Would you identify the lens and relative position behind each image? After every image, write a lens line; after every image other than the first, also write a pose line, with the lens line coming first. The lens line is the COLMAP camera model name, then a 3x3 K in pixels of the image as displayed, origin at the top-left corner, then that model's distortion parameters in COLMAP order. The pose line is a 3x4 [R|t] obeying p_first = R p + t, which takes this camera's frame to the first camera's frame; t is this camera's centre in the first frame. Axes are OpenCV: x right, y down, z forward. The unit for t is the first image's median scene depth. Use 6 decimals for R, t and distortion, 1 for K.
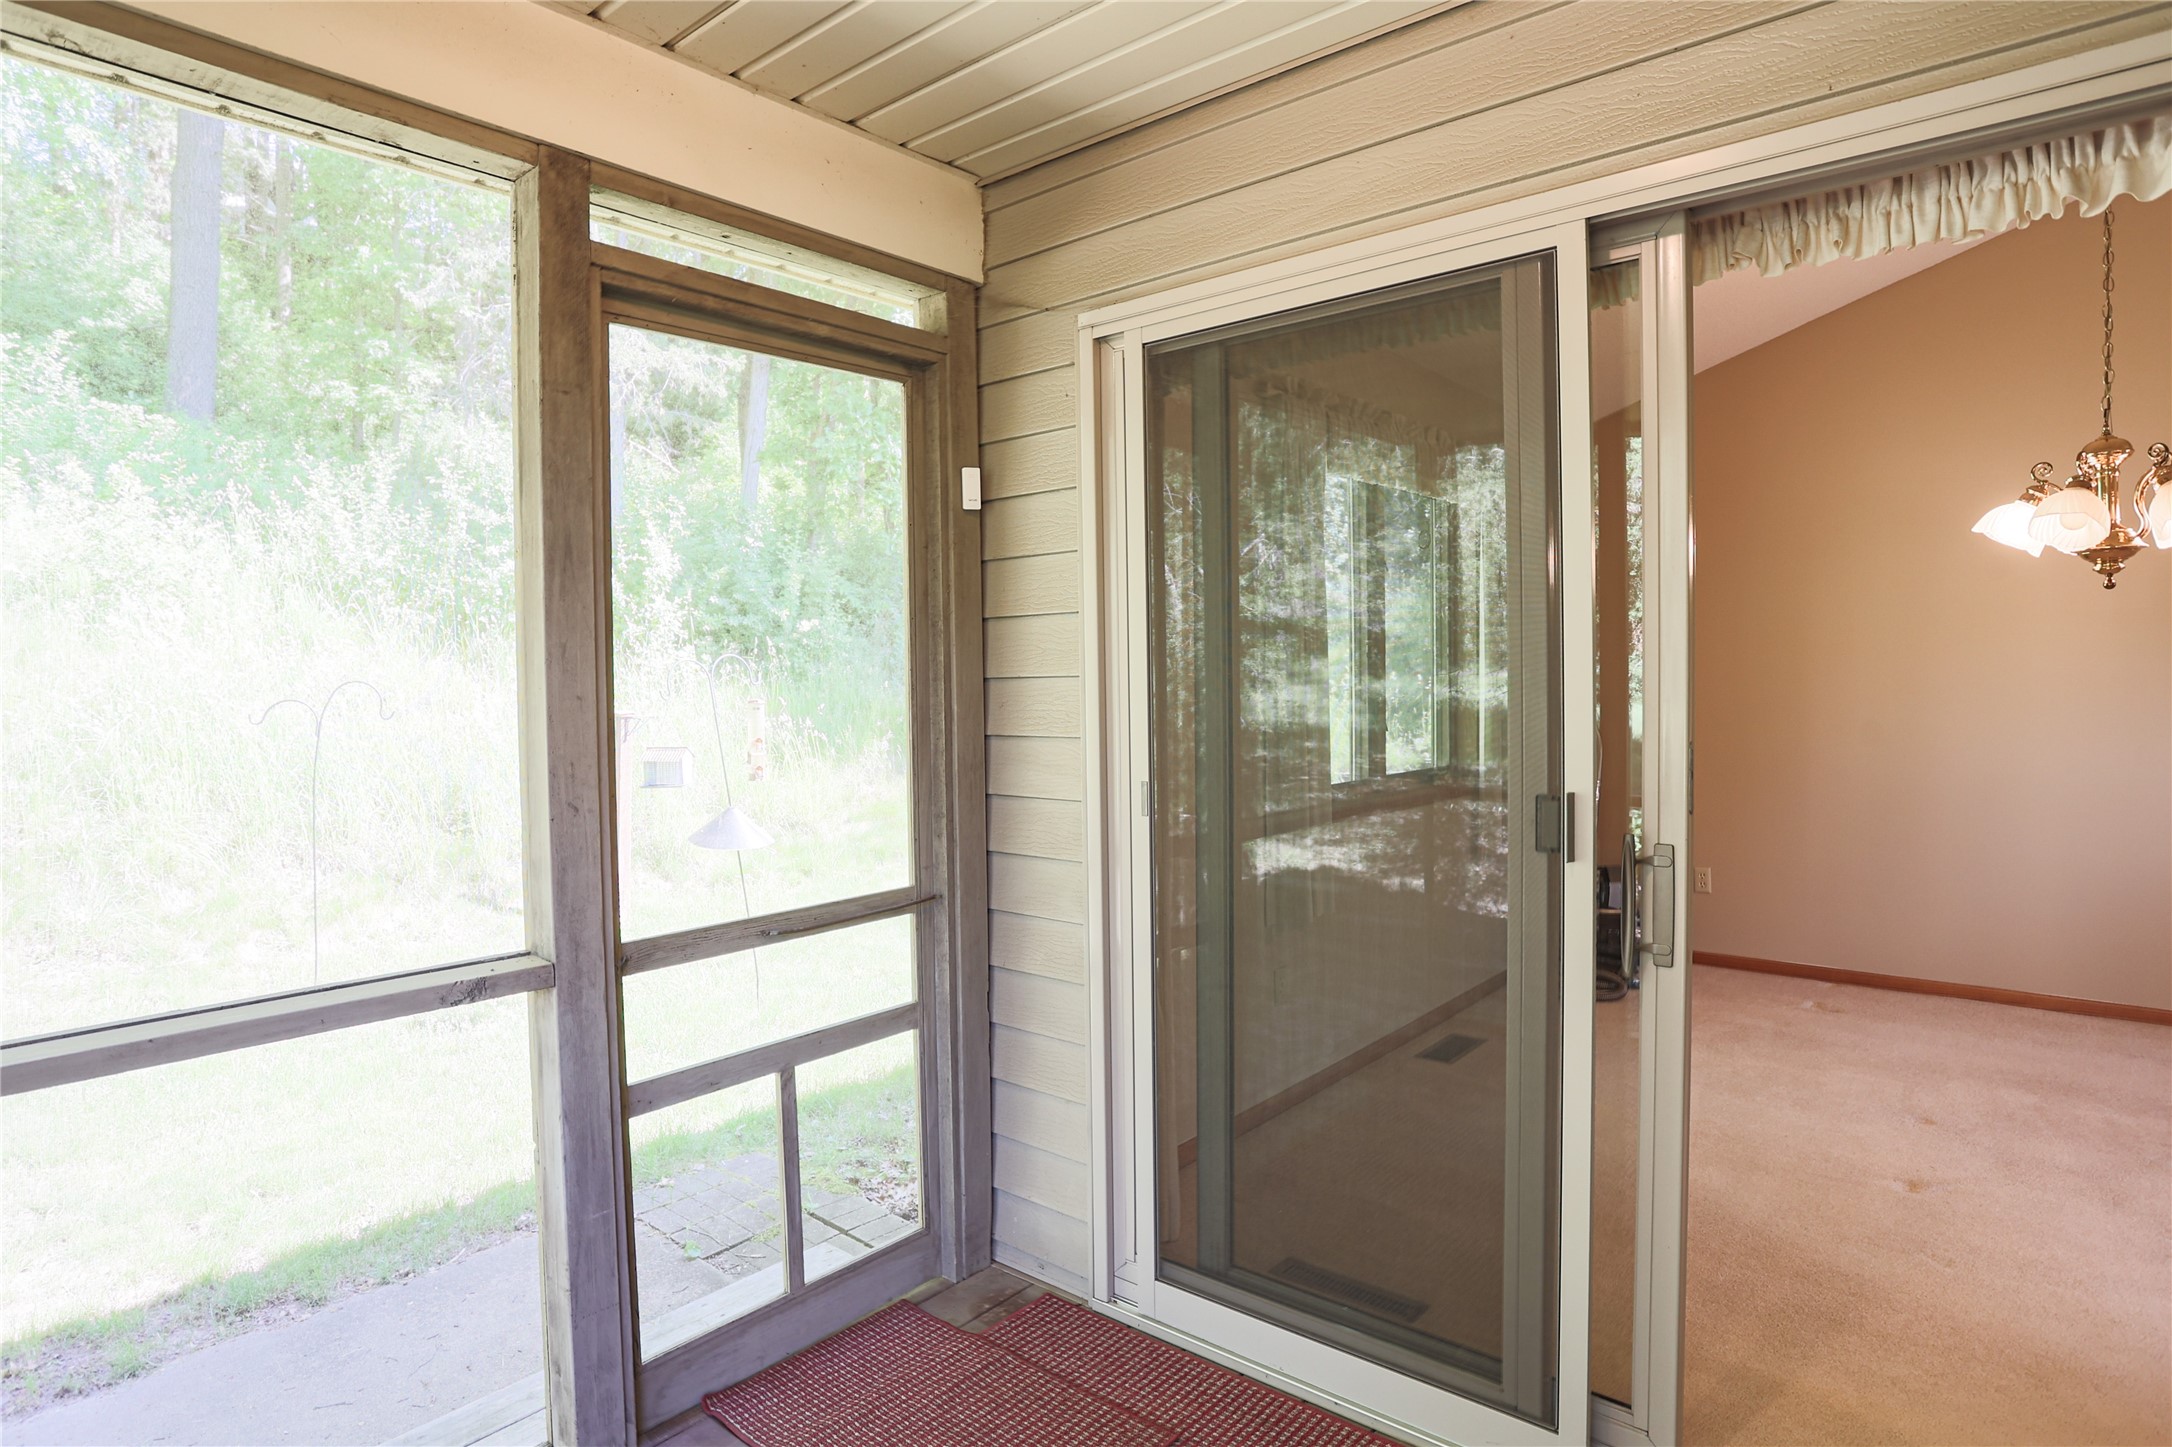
lens RADIAL K [[1132.4, 0, 1081.9], [0, 1132.4, 722.7], [0, 0, 1]] dist [-0.034916, 0.008353]
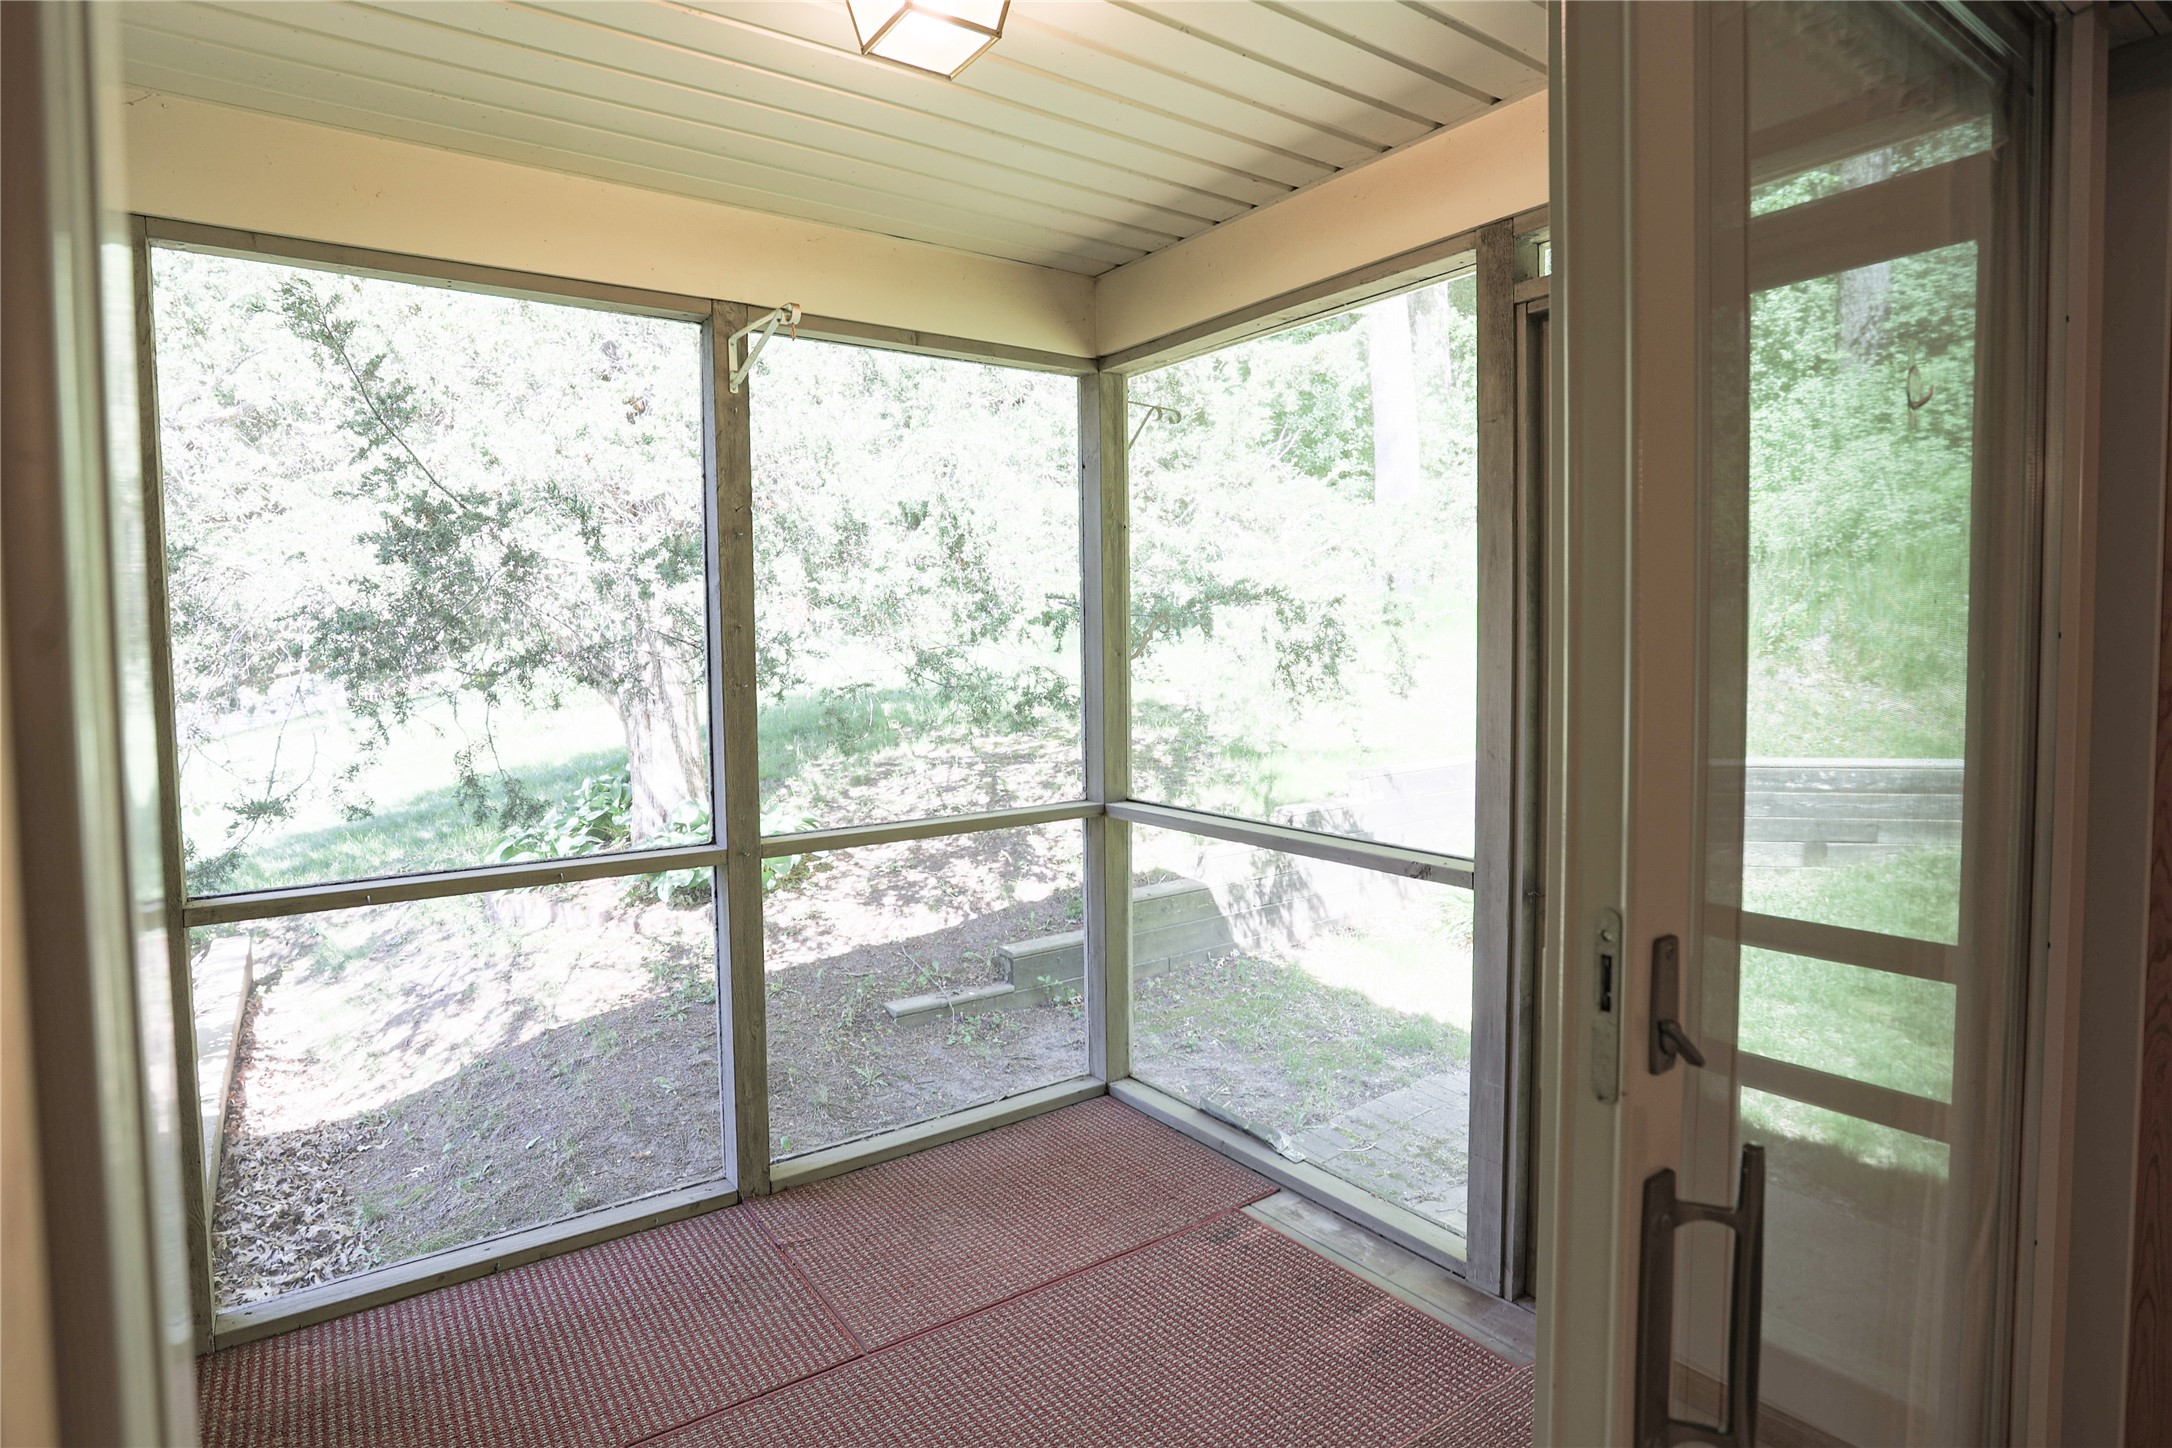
lens RADIAL K [[1132.4, 0, 1084.4], [0, 1132.4, 716.5], [0, 0, 1]] dist [-0.034916, 0.008353]
pose [[-0.270555, 0.071032, -0.960080, 0.808658], [-0.010450, 0.996999, 0.076709, -0.054339], [0.962648, 0.030787, -0.269001, 0.837802]]
